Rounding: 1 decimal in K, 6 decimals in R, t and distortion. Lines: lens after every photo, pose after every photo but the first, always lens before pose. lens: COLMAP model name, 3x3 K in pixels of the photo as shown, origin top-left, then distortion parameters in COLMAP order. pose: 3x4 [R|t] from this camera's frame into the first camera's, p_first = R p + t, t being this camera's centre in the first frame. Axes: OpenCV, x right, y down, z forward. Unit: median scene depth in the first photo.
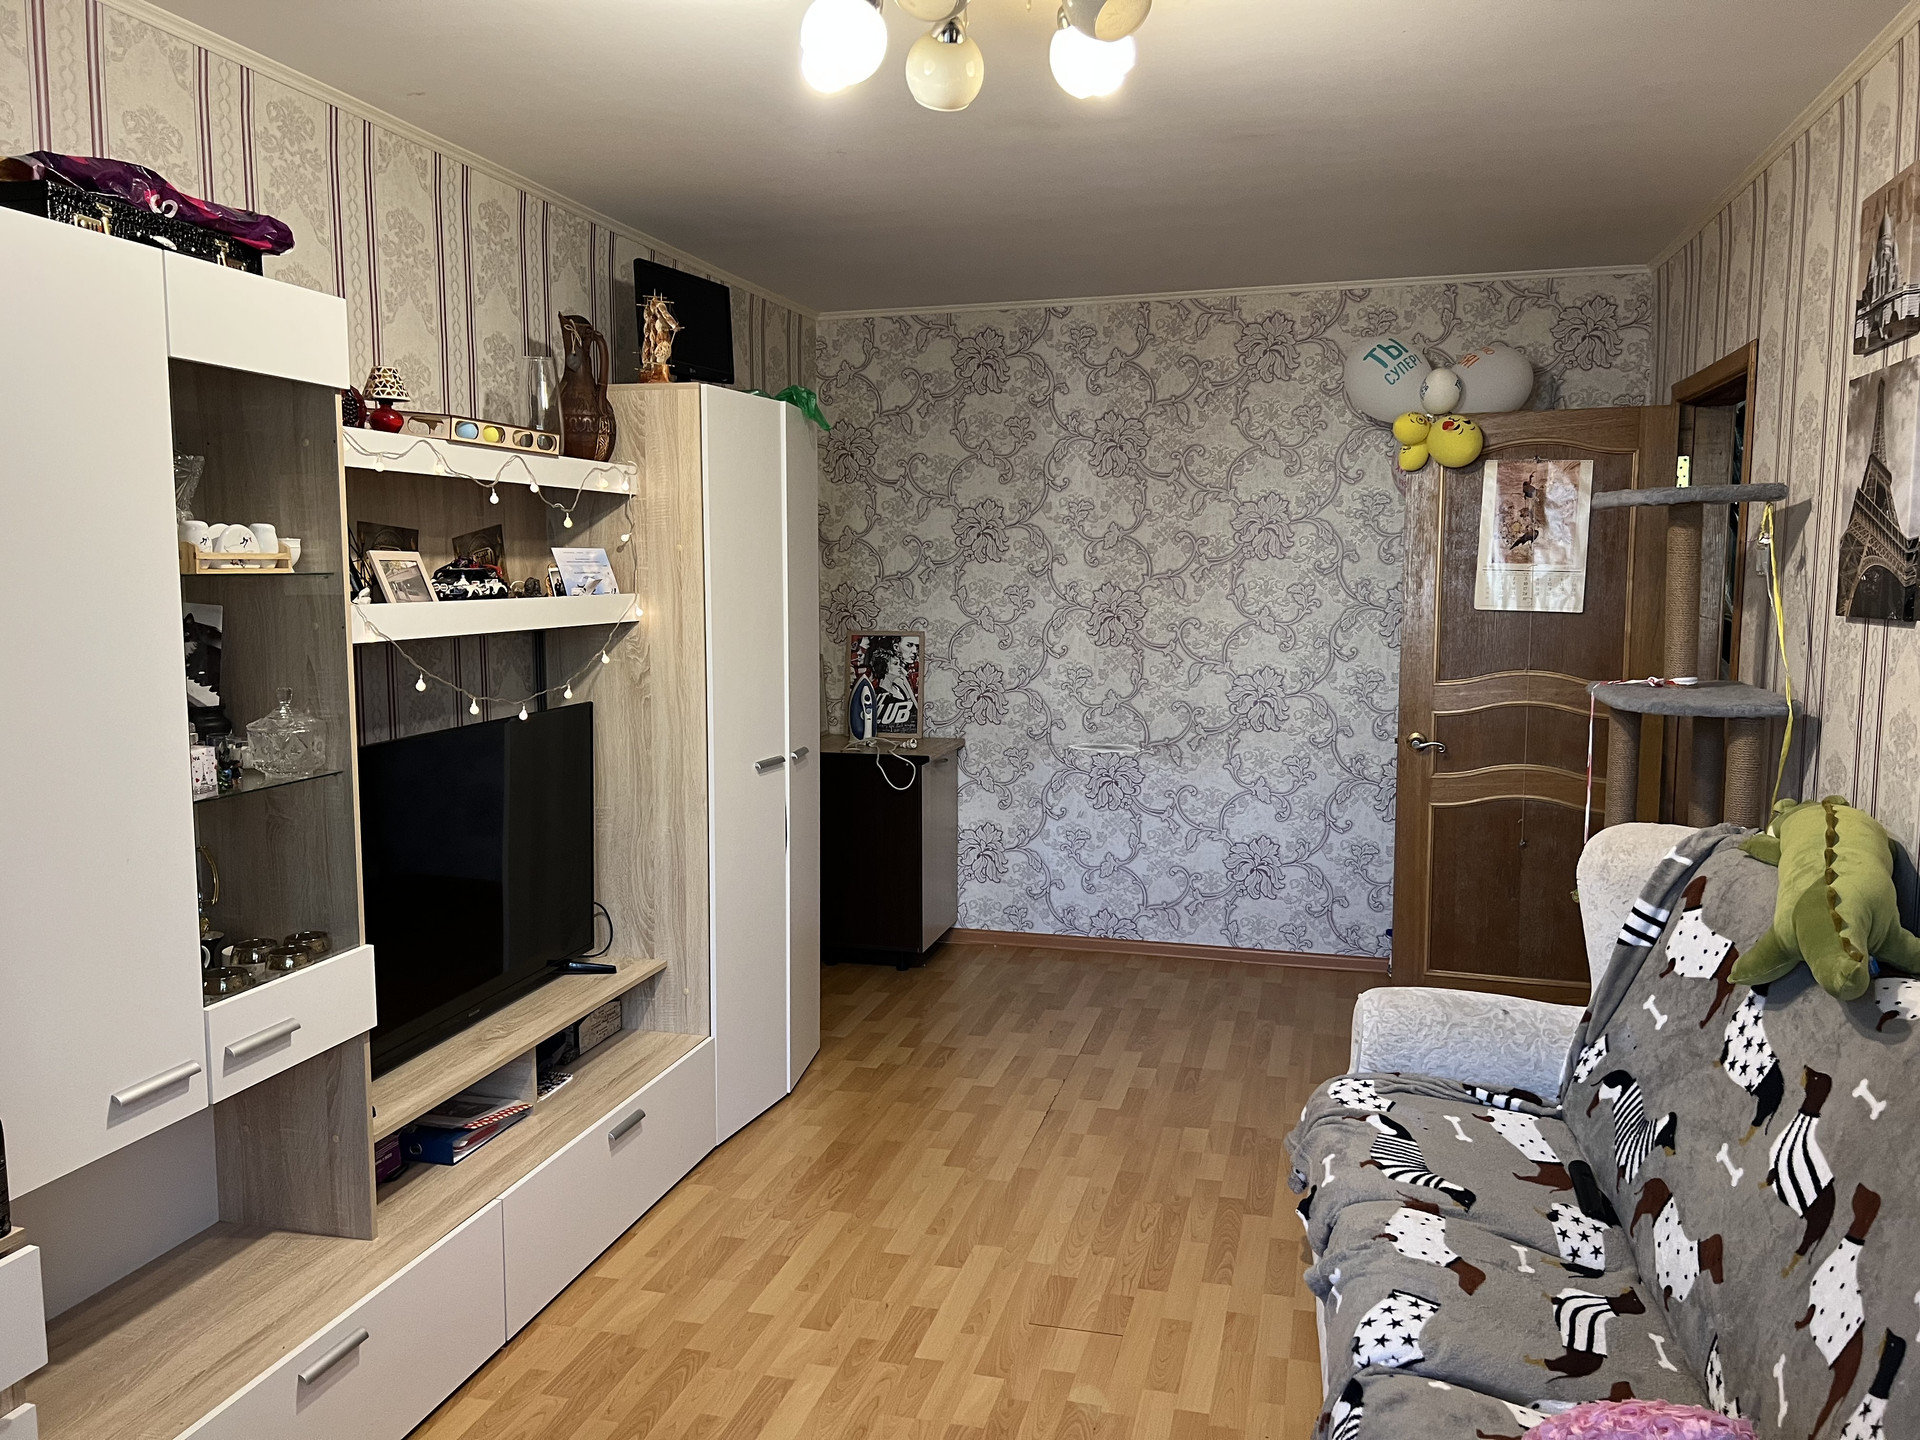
lens RADIAL K [[1447.4, 0, 950.3], [0, 1447.4, 728.2], [0, 0, 1]] dist [0.052937, -0.056110]
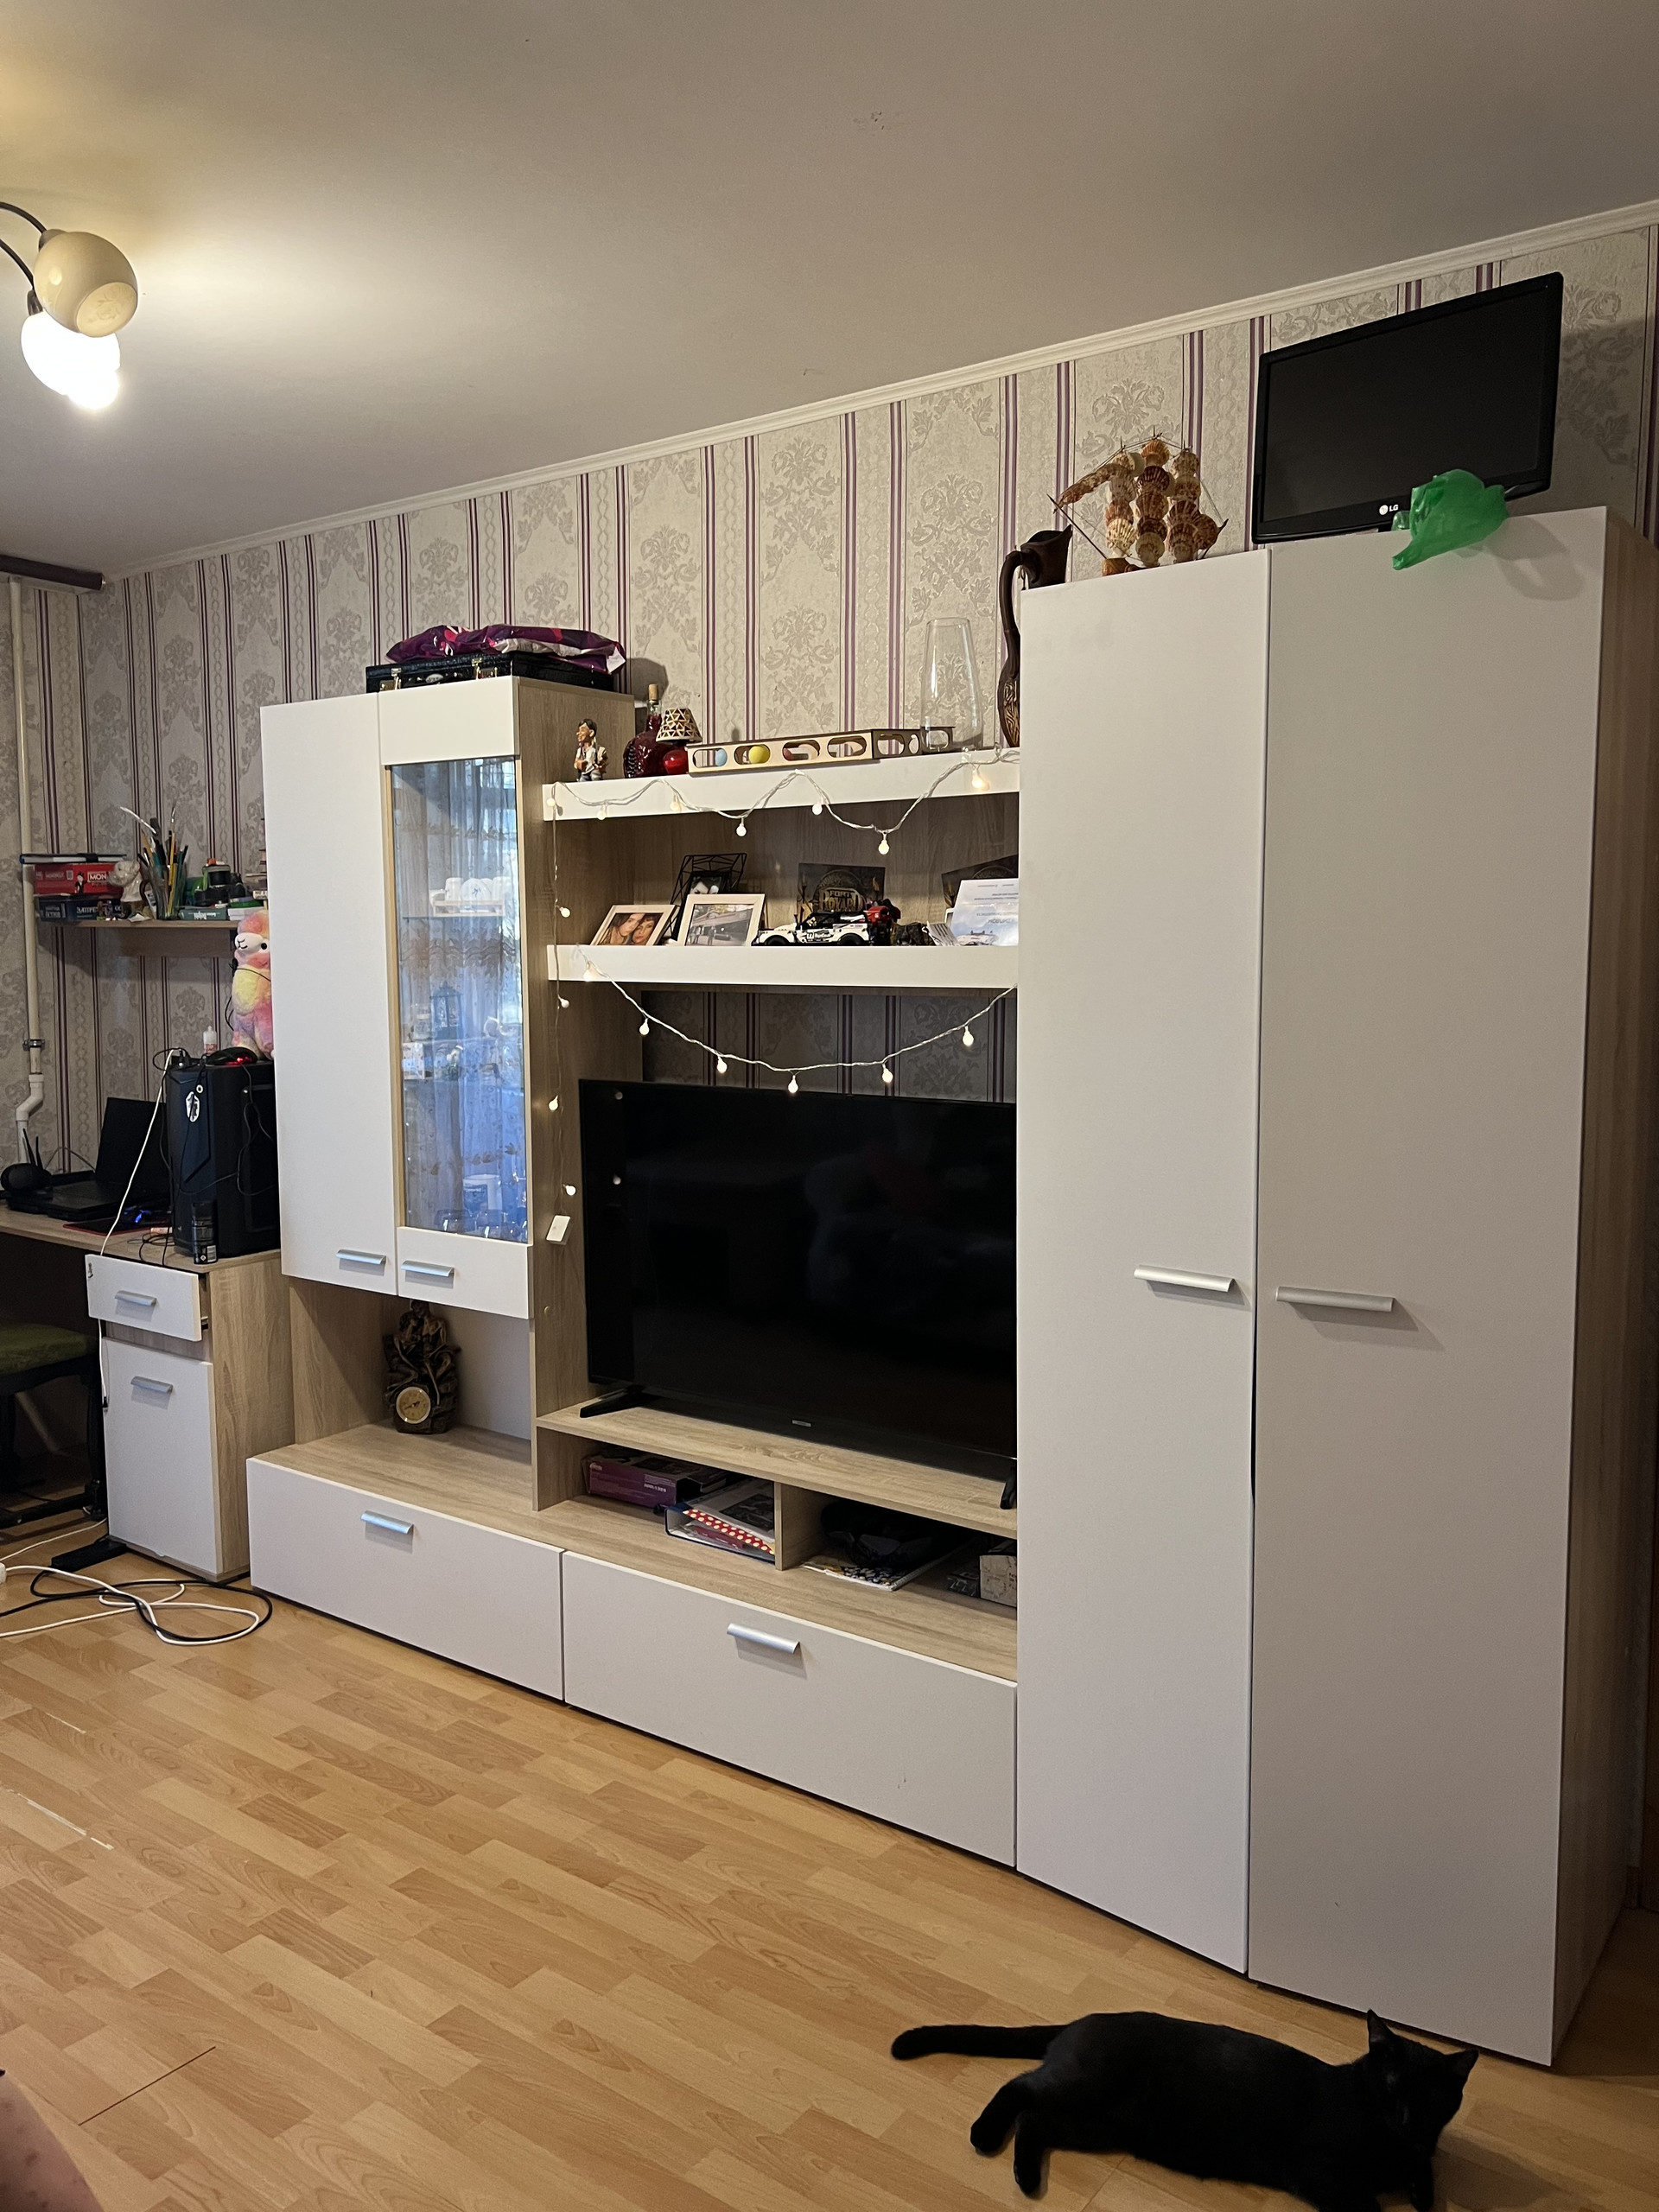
lens RADIAL K [[1667.5, 0, 841.6], [0, 1667.5, 1088.3], [0, 0, 1]] dist [0.052937, -0.056110]
pose [[-0.355260, 0.086737, -0.930735, 0.578673], [-0.103228, 0.985955, 0.131286, -0.136183], [0.929050, 0.142718, -0.341317, 1.352639]]
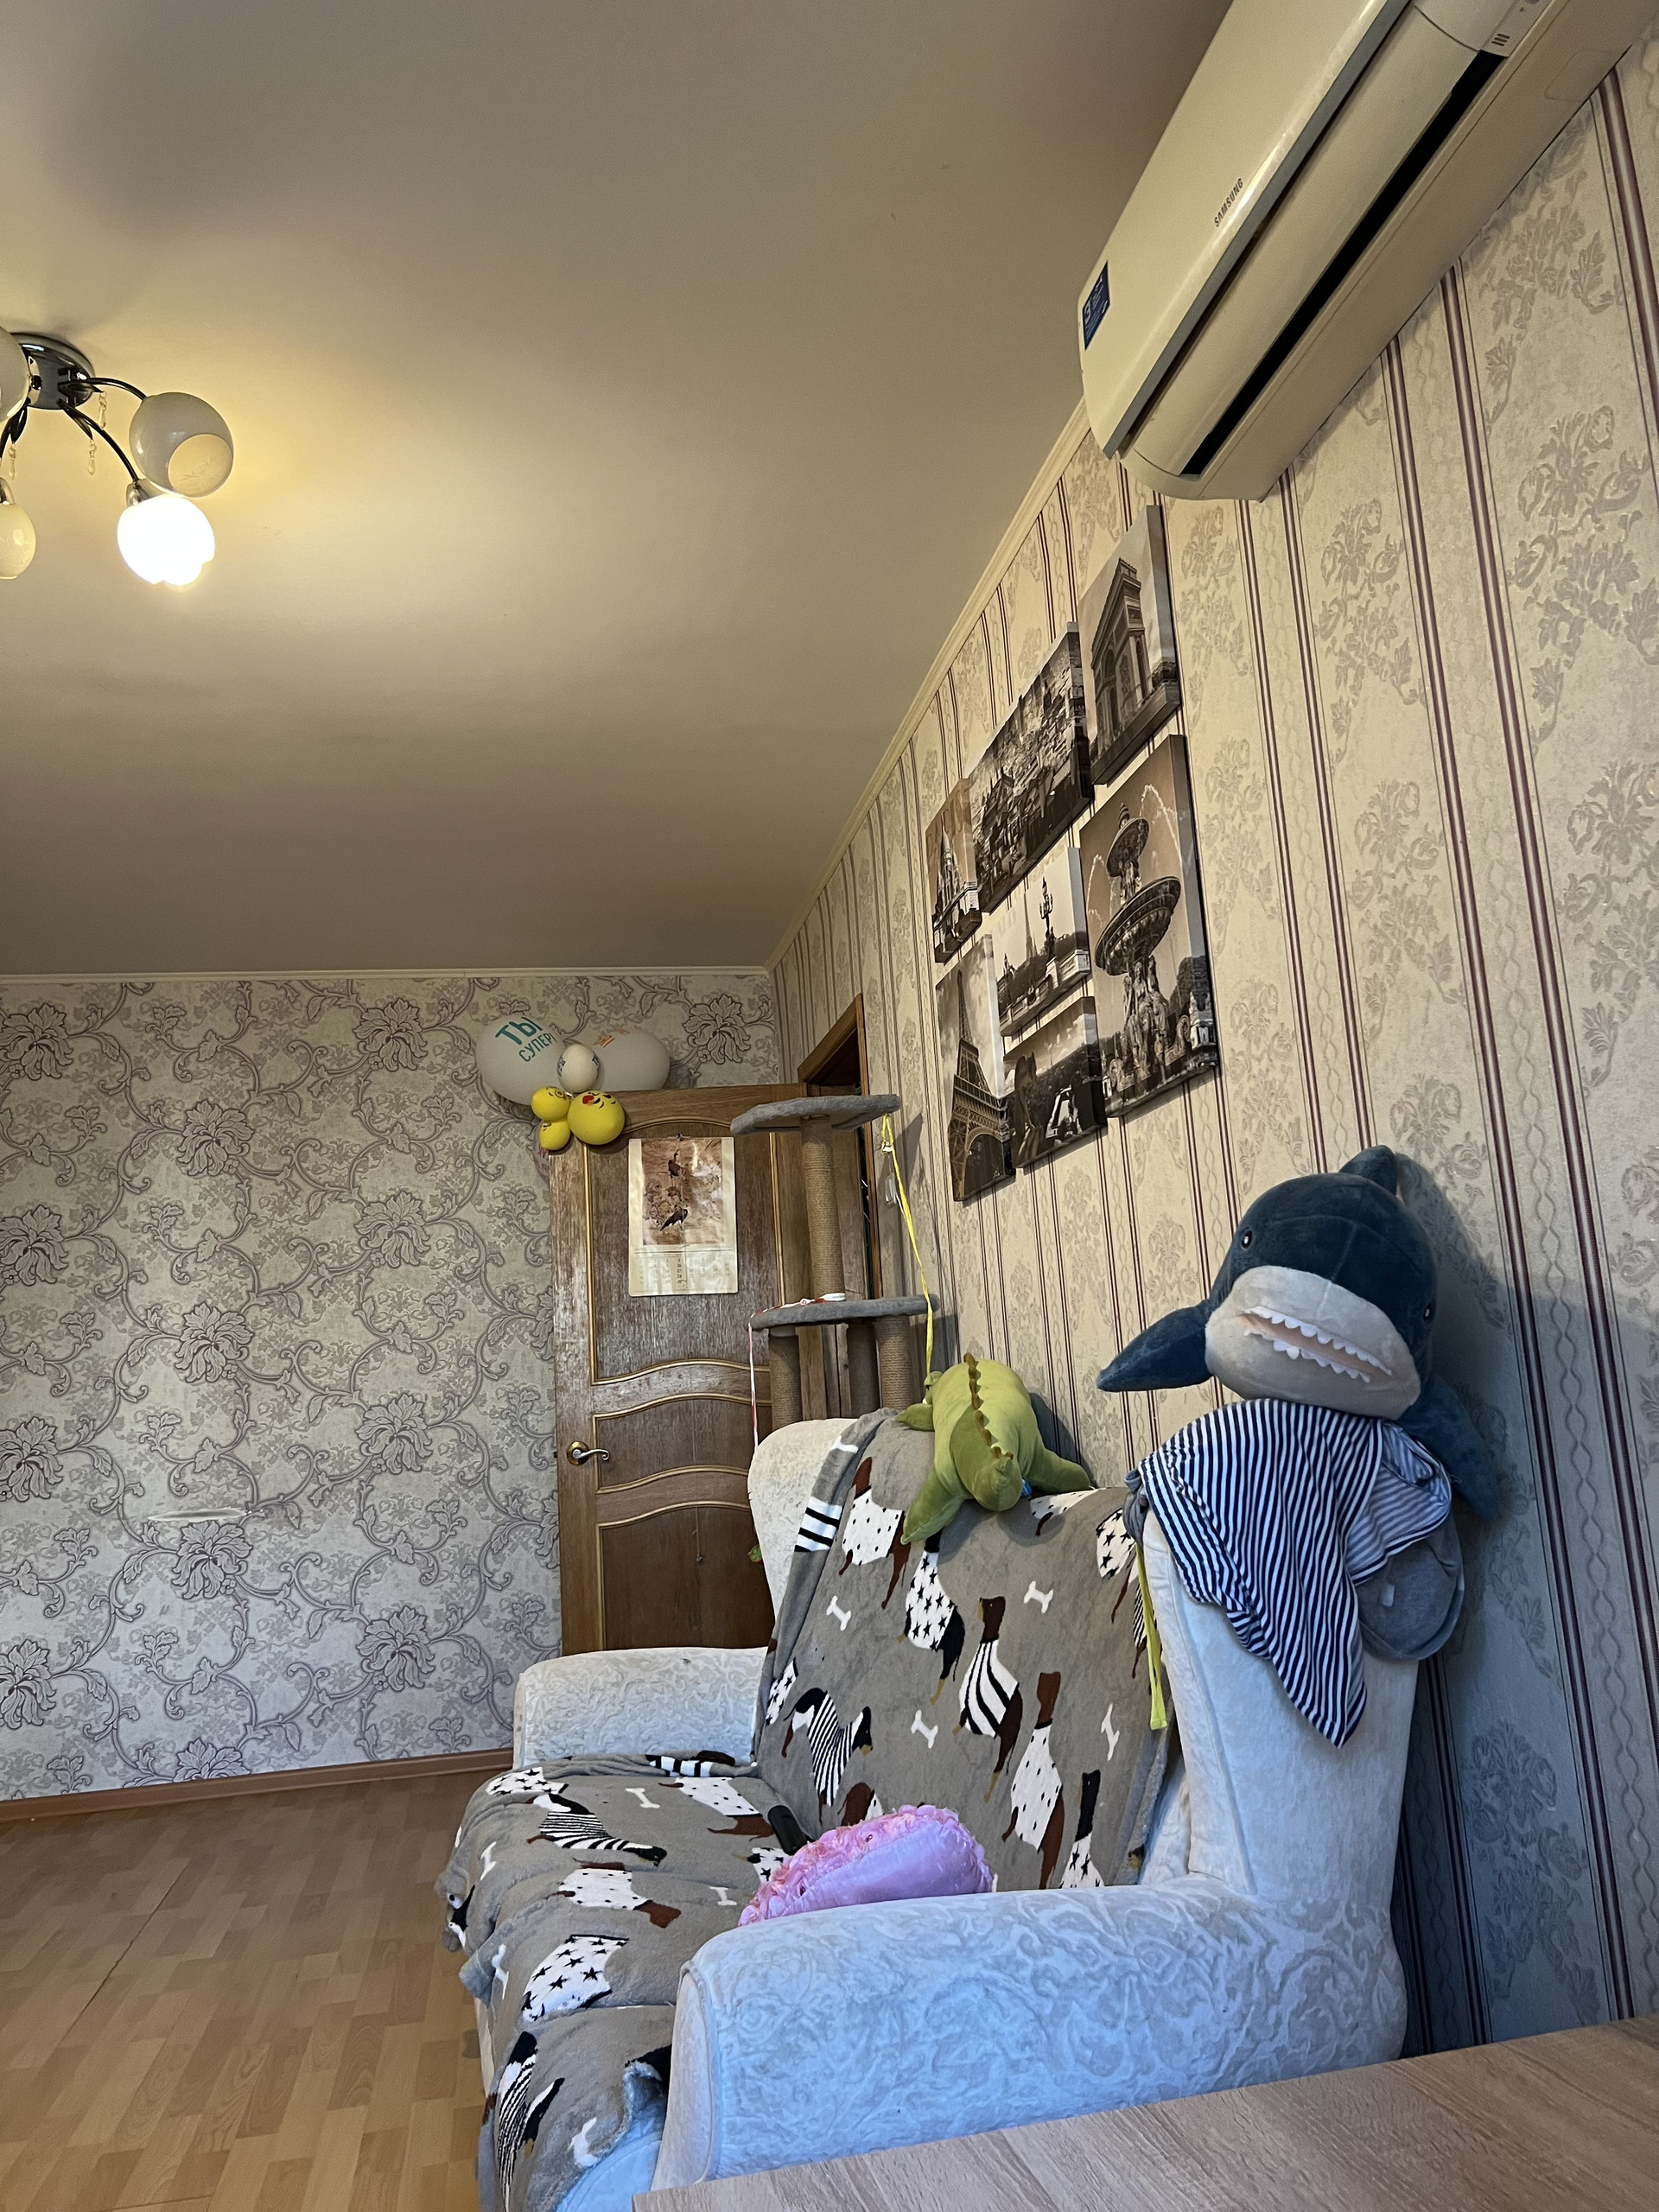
lens RADIAL K [[1667.5, 0, 834.5], [0, 1667.5, 1089.8], [0, 0, 1]] dist [0.052937, -0.056110]
pose [[0.896162, 0.029240, 0.442763, 0.011072], [0.109555, 0.952355, -0.284635, 0.158385], [-0.429990, 0.303586, 0.850261, 0.020925]]
